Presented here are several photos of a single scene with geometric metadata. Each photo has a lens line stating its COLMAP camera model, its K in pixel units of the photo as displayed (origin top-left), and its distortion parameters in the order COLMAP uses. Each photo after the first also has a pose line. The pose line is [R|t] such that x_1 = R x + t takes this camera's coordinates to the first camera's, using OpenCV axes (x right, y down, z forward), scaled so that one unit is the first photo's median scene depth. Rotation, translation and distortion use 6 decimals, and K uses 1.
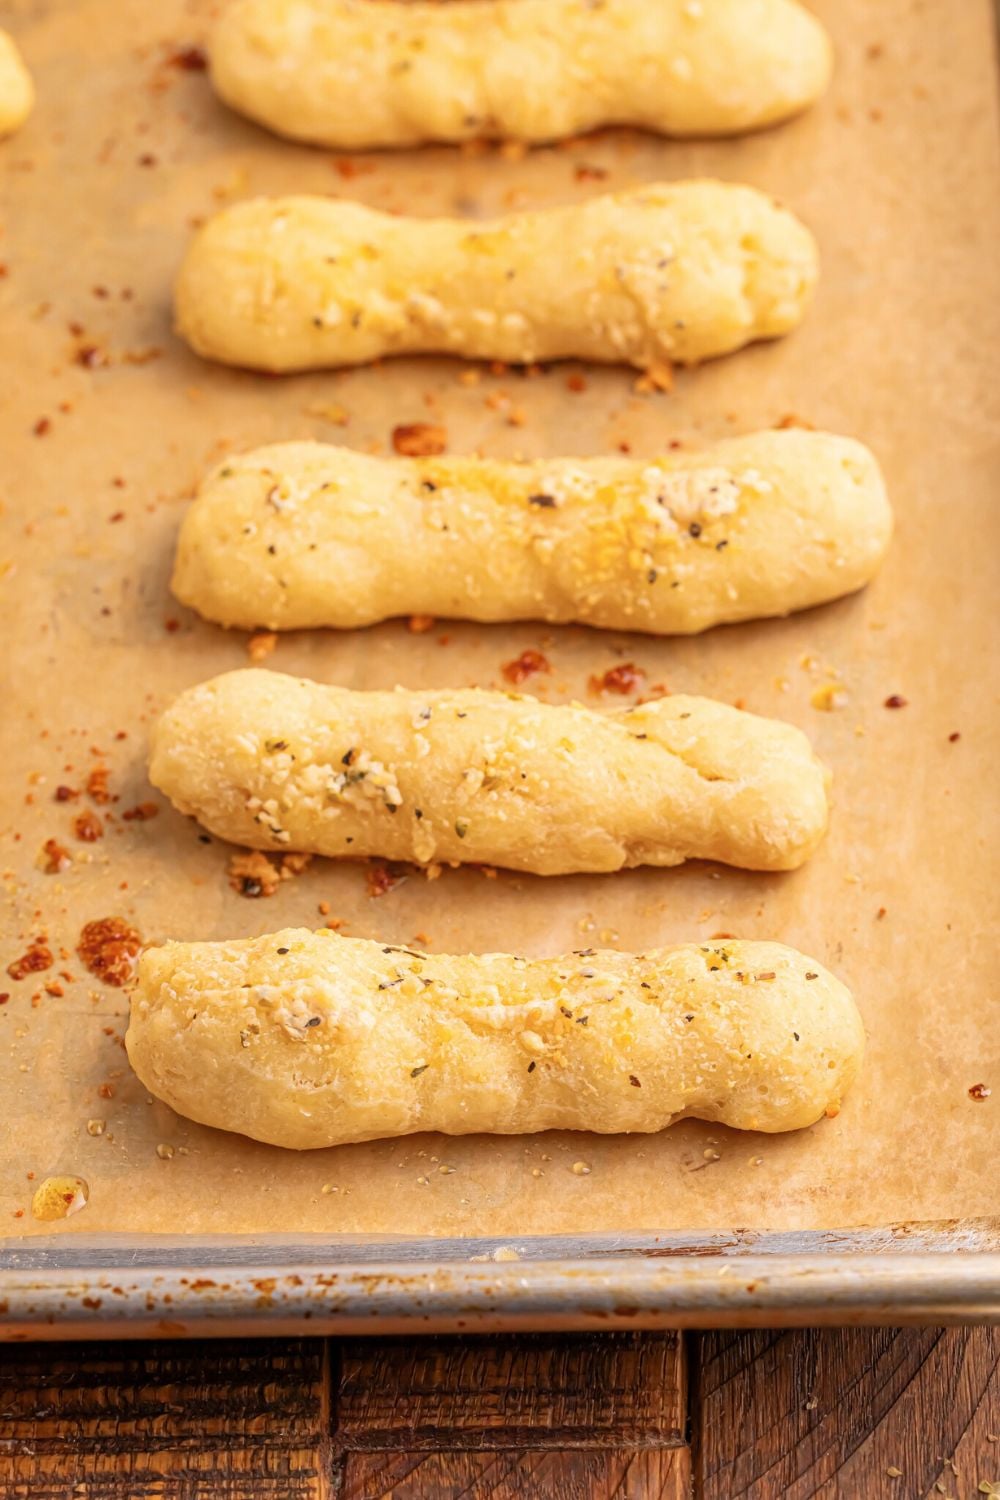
lens RADIAL K [[6079.4, 0, 402.0], [0, 6079.4, 802.9], [0, 0, 1]] dist [-0.124927, 5.391267]
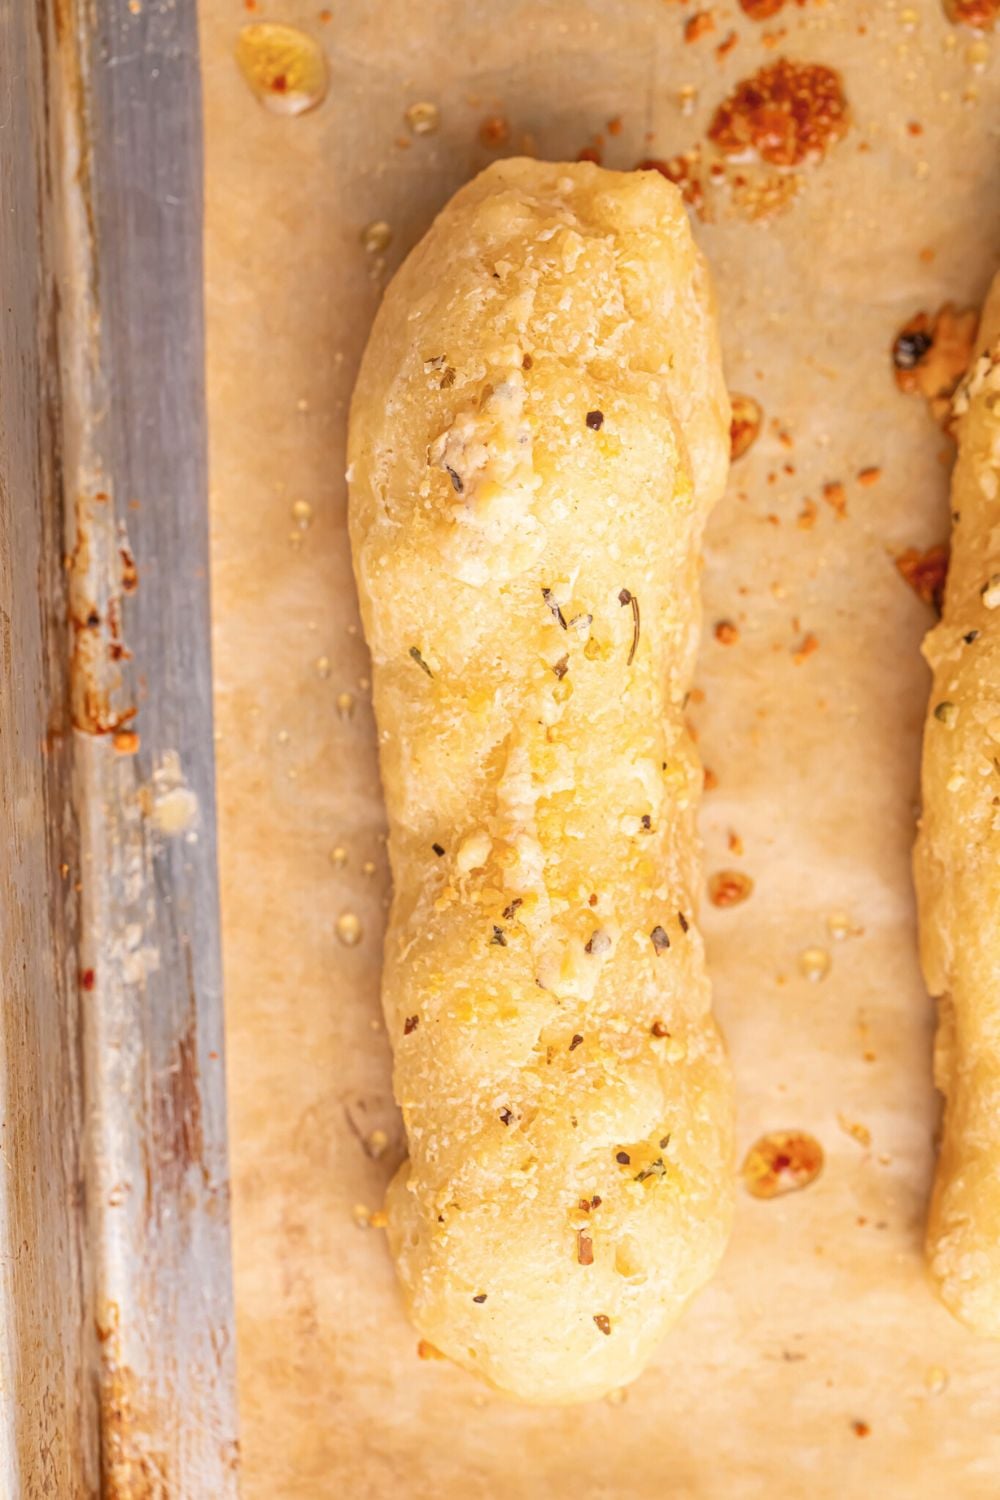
lens RADIAL K [[6079.4, 0, 402.0], [0, 6079.4, 802.9], [0, 0, 1]] dist [-0.124927, 5.391267]
pose [[0.042119, 0.998207, 0.042540, -0.008640], [-0.798706, 0.008060, 0.601668, -0.310200], [0.600246, -0.059319, 0.797613, 0.524903]]
